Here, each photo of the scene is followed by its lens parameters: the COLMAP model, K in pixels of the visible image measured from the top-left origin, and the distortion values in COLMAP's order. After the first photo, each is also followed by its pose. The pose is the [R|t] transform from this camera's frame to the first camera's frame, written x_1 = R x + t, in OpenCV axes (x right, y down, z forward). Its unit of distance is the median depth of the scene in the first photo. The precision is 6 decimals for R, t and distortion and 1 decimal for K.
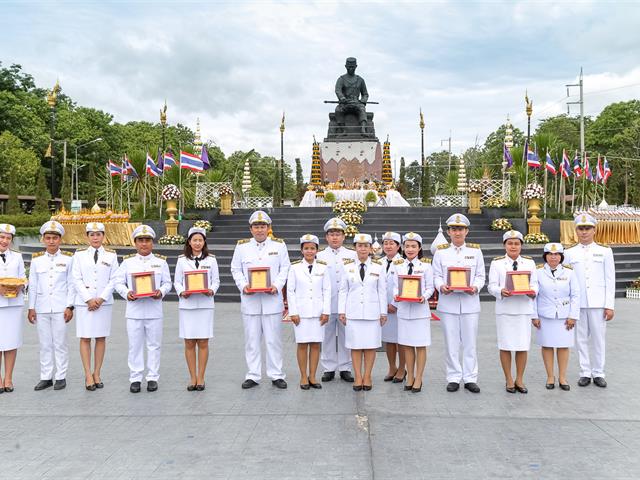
lens RADIAL K [[1749.6, 0, 320.0], [0, 1749.6, 240.0], [0, 0, 1]] dist [0.983681, -0.090282]
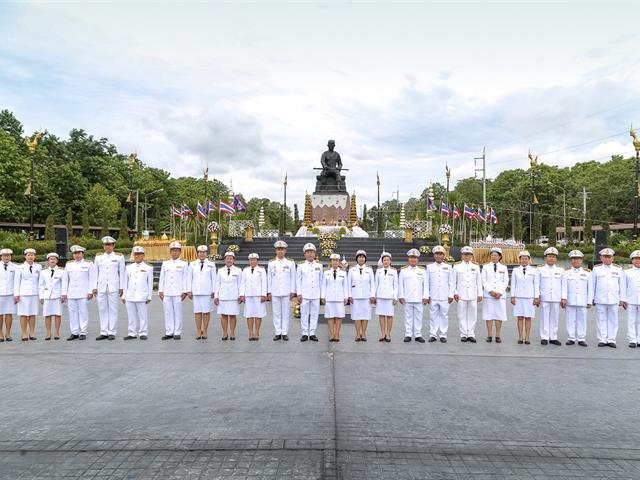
lens RADIAL K [[1749.6, 0, 320.0], [0, 1749.6, 240.0], [0, 0, 1]] dist [0.983681, -0.090282]
pose [[0.999939, 0.010481, 0.003600, 0.003254], [-0.010429, 0.999845, -0.014168, 0.005229], [-0.003748, 0.014130, 0.999893, -0.511537]]
